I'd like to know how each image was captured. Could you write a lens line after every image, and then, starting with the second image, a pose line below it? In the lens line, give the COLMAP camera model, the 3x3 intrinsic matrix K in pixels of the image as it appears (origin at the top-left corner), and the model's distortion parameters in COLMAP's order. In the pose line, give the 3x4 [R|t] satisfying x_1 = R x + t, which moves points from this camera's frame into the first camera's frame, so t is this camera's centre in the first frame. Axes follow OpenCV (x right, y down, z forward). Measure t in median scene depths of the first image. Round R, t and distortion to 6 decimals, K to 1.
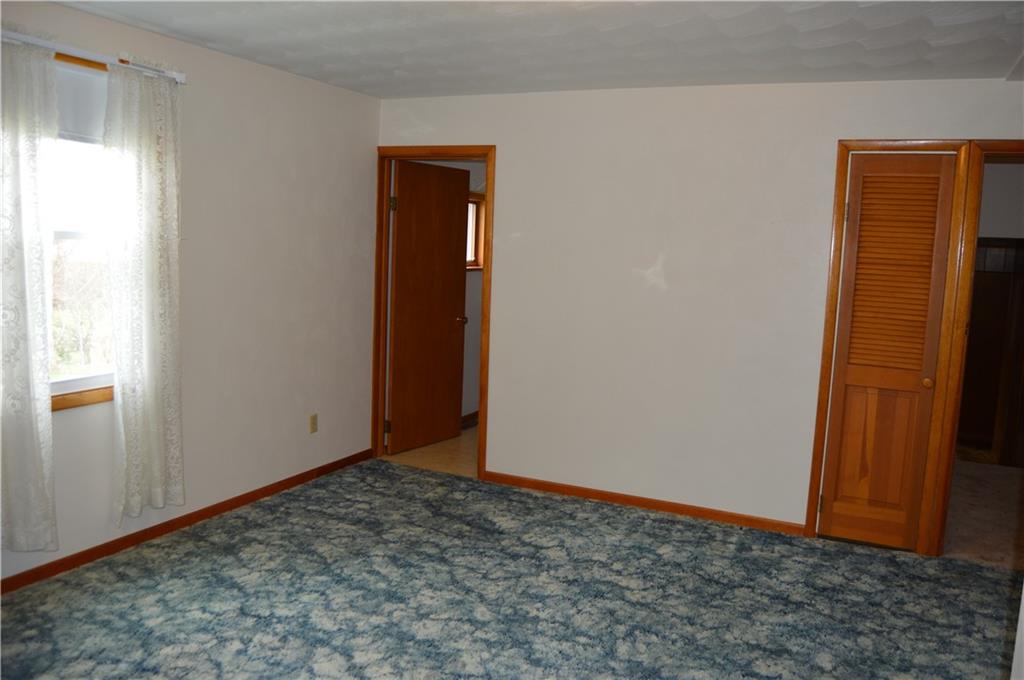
lens RADIAL K [[823.3, 0, 514.3], [0, 823.3, 340.2], [0, 0, 1]] dist [-0.090471, 0.032955]
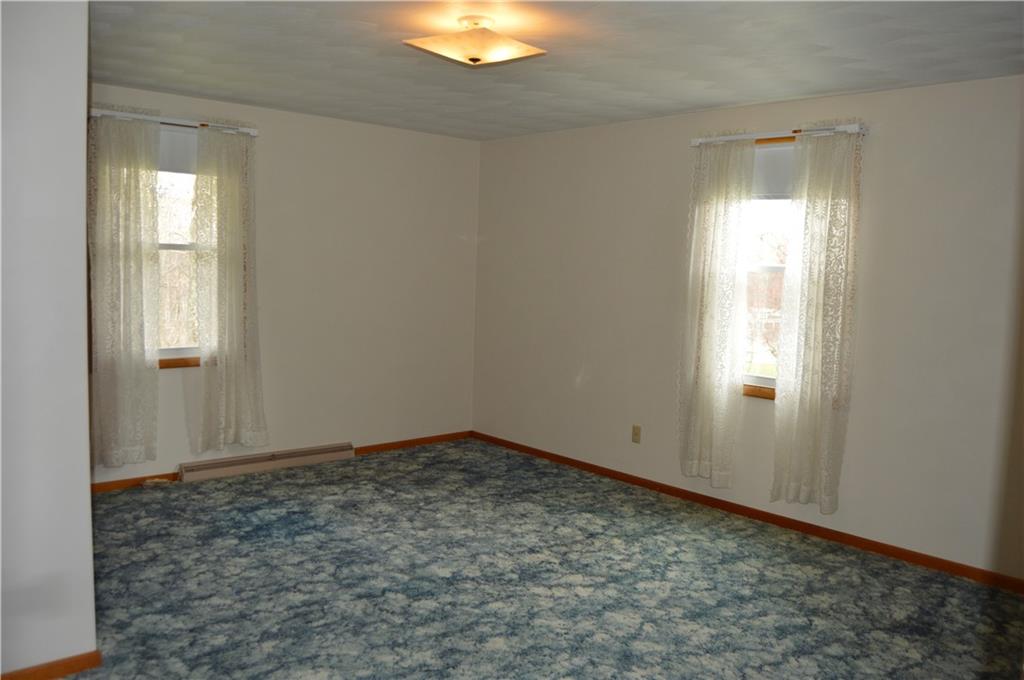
lens RADIAL K [[823.3, 0, 513.7], [0, 823.3, 340.6], [0, 0, 1]] dist [-0.090471, 0.032955]
pose [[-0.383739, 0.041362, -0.922515, 0.857292], [-0.153272, 0.982287, 0.107799, -0.092887], [0.910633, 0.182762, -0.370602, 1.106182]]
